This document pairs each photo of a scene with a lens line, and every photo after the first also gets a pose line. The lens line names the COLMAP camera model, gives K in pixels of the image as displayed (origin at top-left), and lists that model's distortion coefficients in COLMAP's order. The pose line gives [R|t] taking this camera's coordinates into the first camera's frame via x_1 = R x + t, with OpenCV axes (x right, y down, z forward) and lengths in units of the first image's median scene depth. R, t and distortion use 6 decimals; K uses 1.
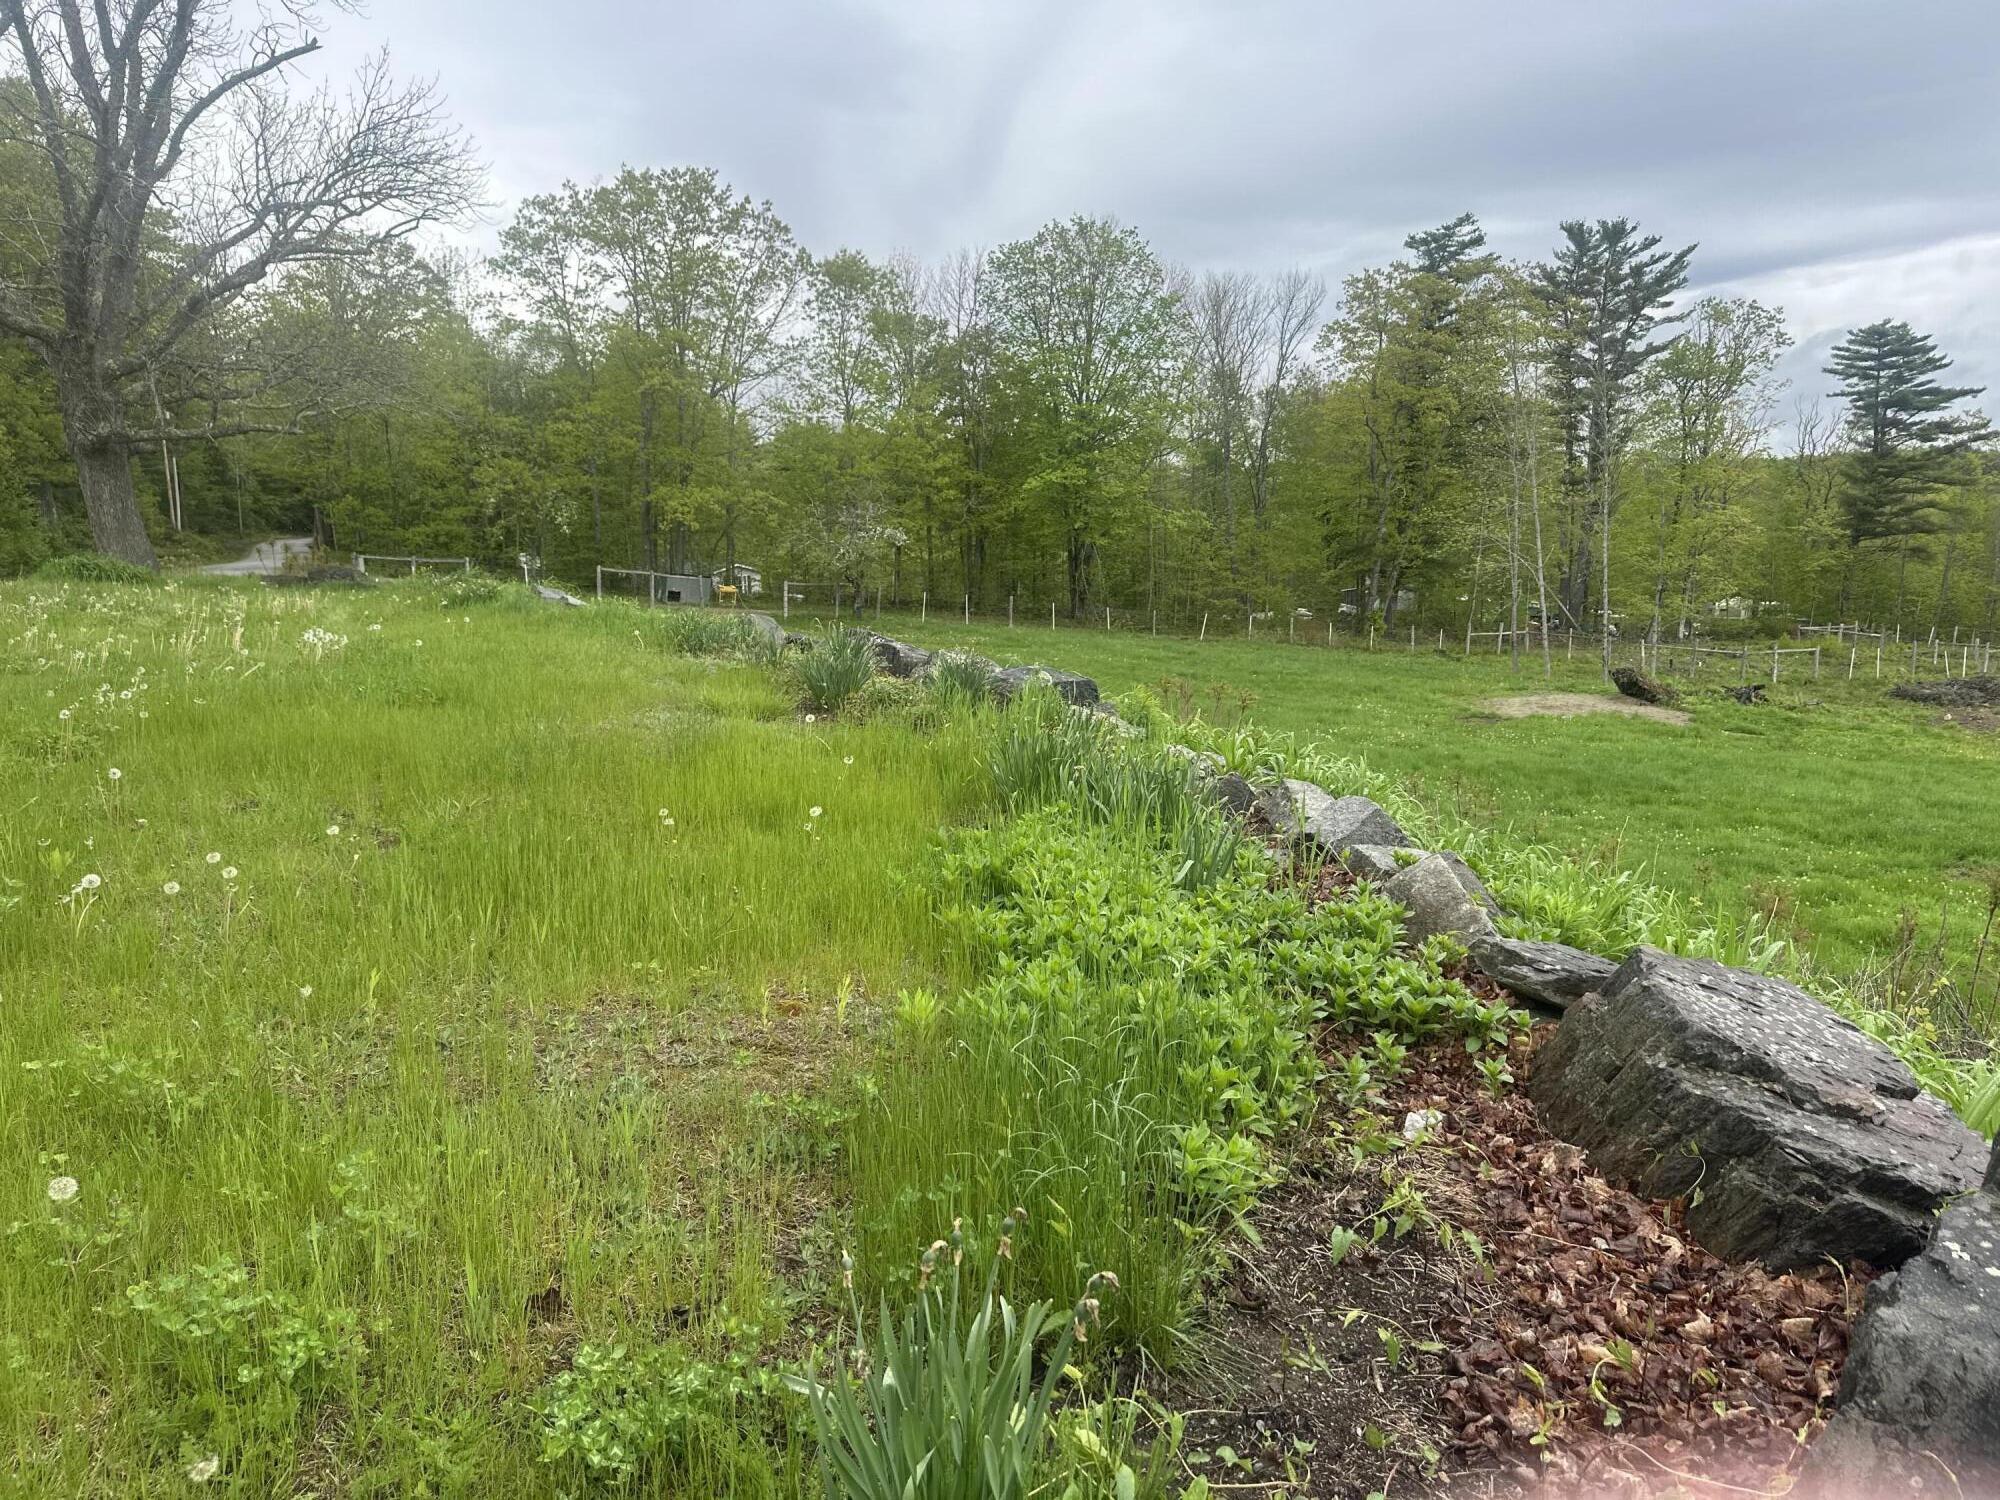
lens RADIAL K [[1383.2, 0, 1000.0], [0, 1383.2, 750.0], [0, 0, 1]] dist [0.102945, -0.122400]
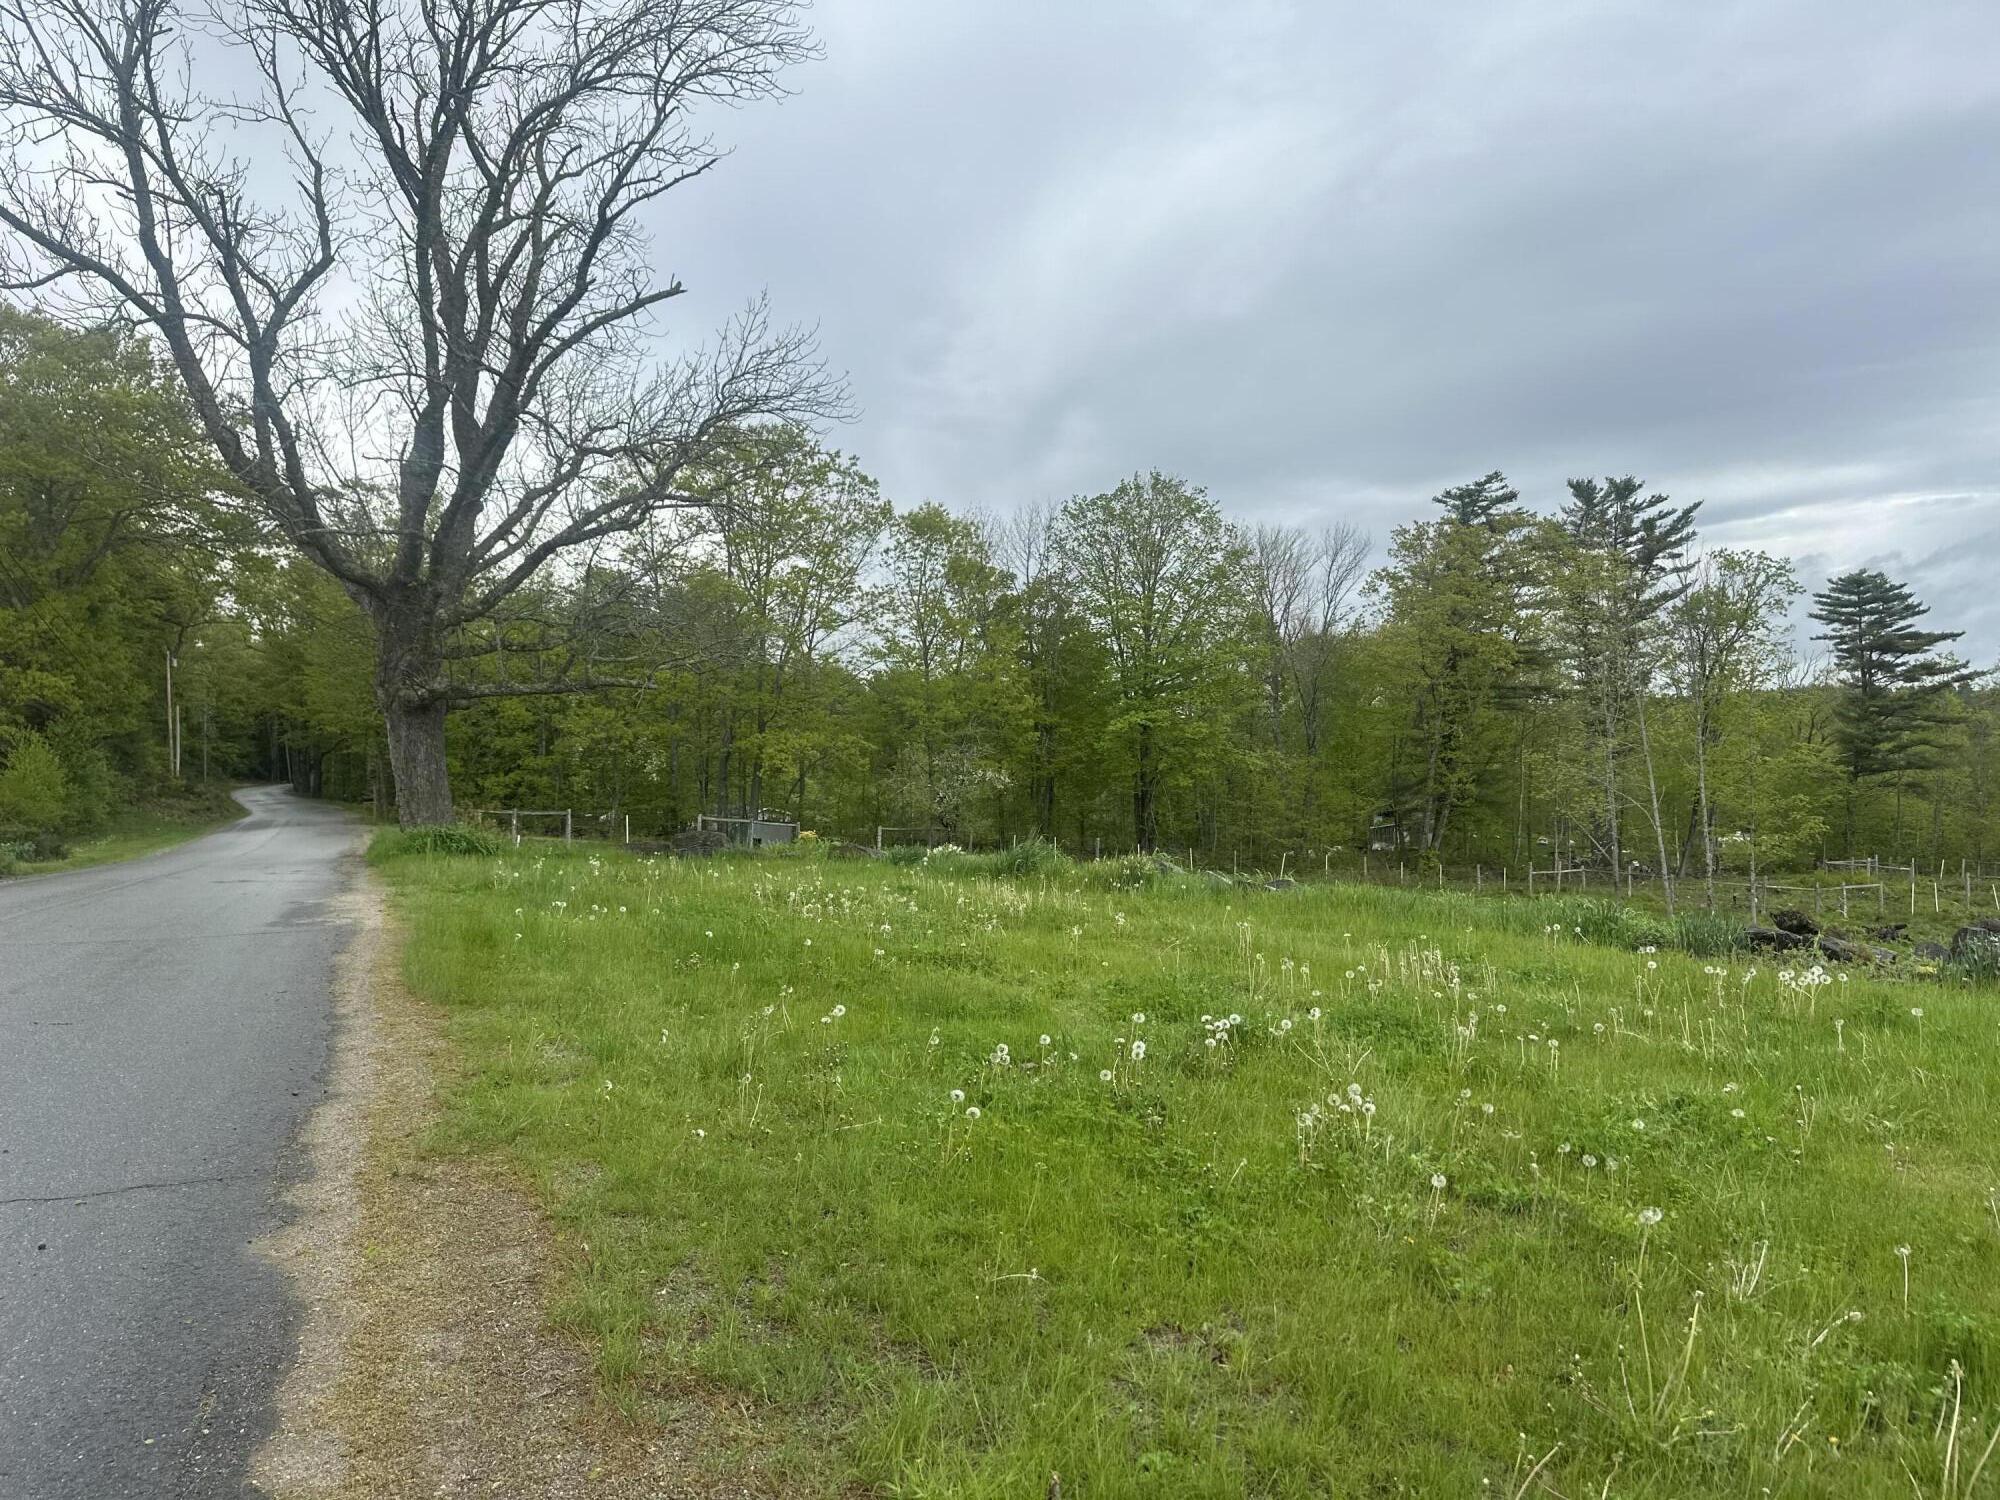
lens RADIAL K [[1383.2, 0, 1000.0], [0, 1383.2, 750.0], [0, 0, 1]] dist [0.102945, -0.122400]
pose [[0.997675, -0.008943, 0.067565, -0.100472], [0.020238, 0.985513, -0.168386, -0.008282], [-0.065081, 0.169362, 0.983403, 0.031747]]
